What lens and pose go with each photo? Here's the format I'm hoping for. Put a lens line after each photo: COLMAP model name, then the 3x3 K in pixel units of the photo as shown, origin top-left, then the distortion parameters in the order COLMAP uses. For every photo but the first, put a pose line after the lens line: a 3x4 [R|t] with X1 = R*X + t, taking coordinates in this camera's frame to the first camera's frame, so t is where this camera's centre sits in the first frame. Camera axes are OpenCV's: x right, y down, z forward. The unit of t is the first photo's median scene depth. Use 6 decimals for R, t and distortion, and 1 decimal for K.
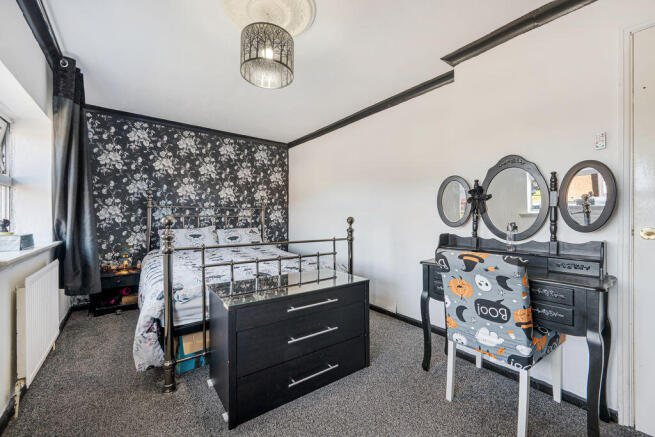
lens RADIAL K [[264.9, 0, 327.5], [0, 264.9, 218.5], [0, 0, 1]] dist [0.000939, -0.000010]
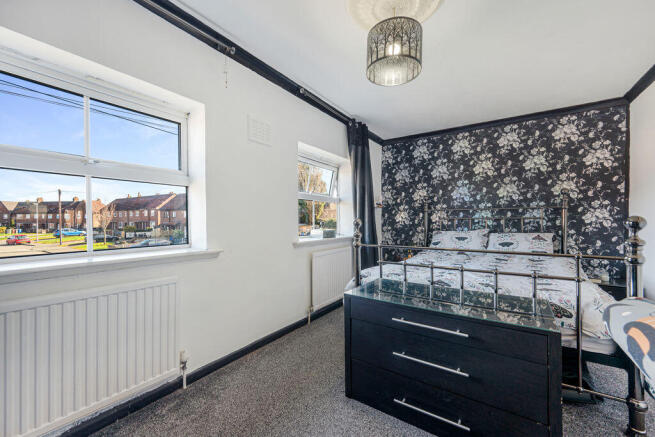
lens RADIAL K [[266.5, 0, 328.9], [0, 266.5, 228.6], [0, 0, 1]] dist [-0.000192, -0.000068]
pose [[0.320402, 0.023315, -0.946995, 0.261421], [0.001934, 0.999679, 0.025266, 0.002892], [0.947280, -0.009927, 0.320254, 0.196147]]
